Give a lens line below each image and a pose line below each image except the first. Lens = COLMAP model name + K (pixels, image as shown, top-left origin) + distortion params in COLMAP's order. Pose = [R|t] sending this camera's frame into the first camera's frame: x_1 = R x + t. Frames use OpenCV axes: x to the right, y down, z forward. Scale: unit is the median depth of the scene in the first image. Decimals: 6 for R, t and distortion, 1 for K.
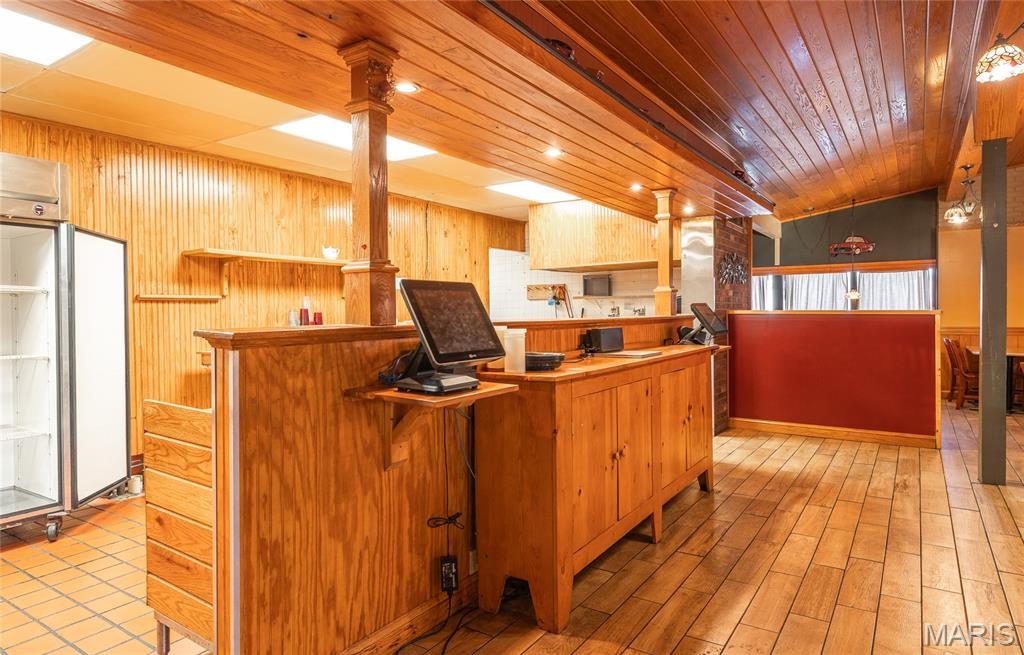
lens RADIAL K [[616.2, 0, 512.0], [0, 616.2, 327.5], [0, 0, 1]] dist [0.001597, -0.000285]
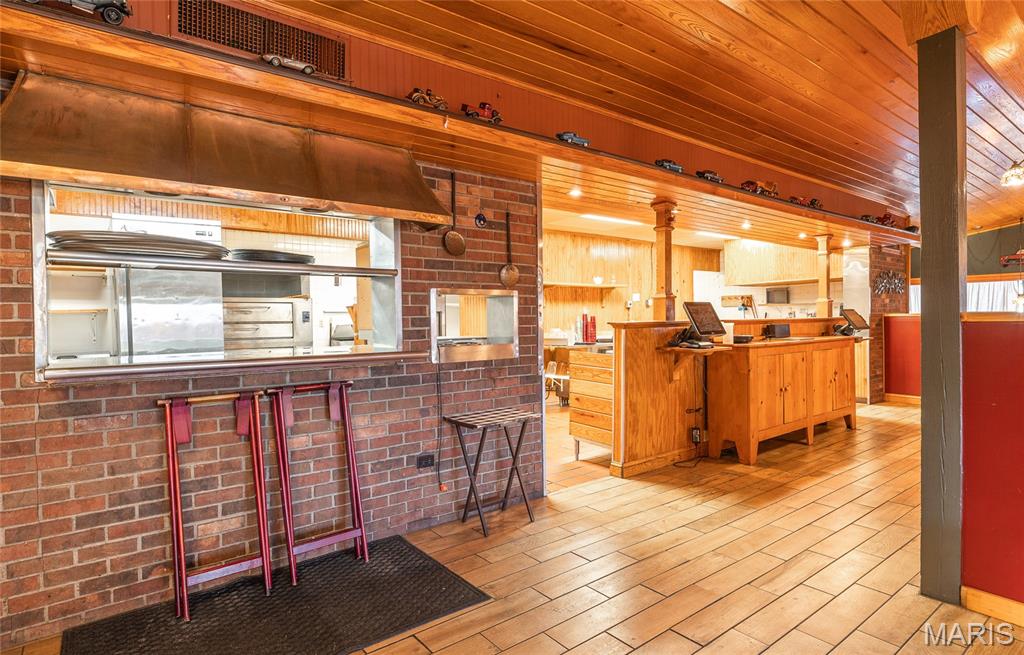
lens RADIAL K [[550.0, 0, 512.0], [0, 550.0, 327.5], [0, 0, 1]] dist [0.003450, 0.000642]
pose [[0.948793, 0.002920, -0.315885, -0.058456], [-0.004625, 0.999979, -0.004647, 0.016983], [0.315865, 0.005870, 0.948786, -0.580760]]
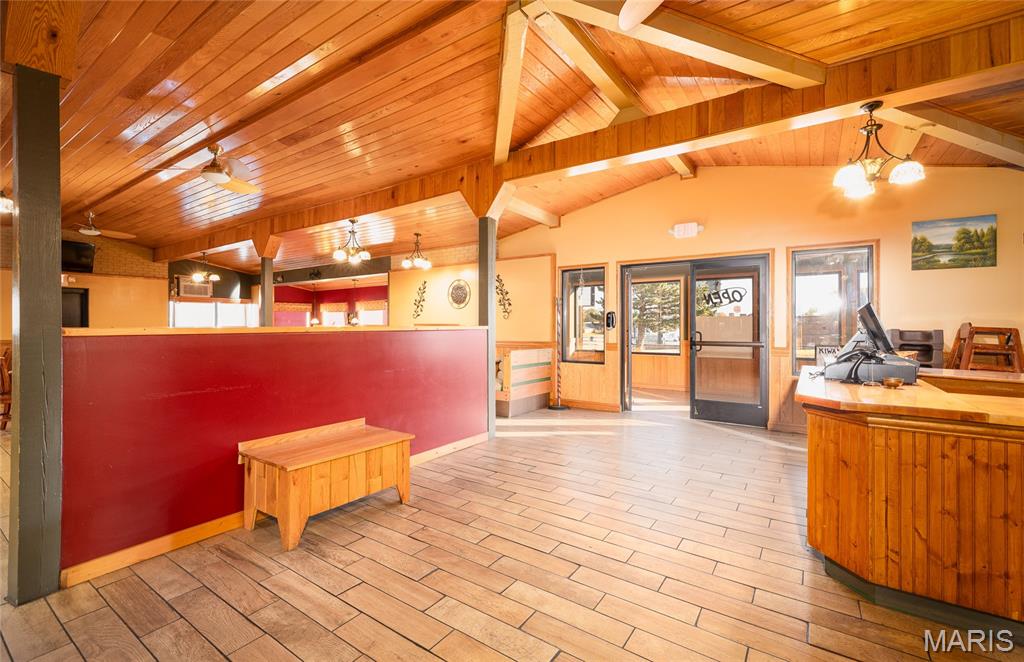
lens RADIAL K [[443.6, 0, 509.2], [0, 443.6, 324.8], [0, 0, 1]] dist [0.011231, 0.000227]
pose [[0.030744, 0.009590, 0.999481, -0.299614], [0.025852, 0.999612, -0.010386, 0.012688], [-0.999193, 0.026157, 0.030484, -0.437383]]
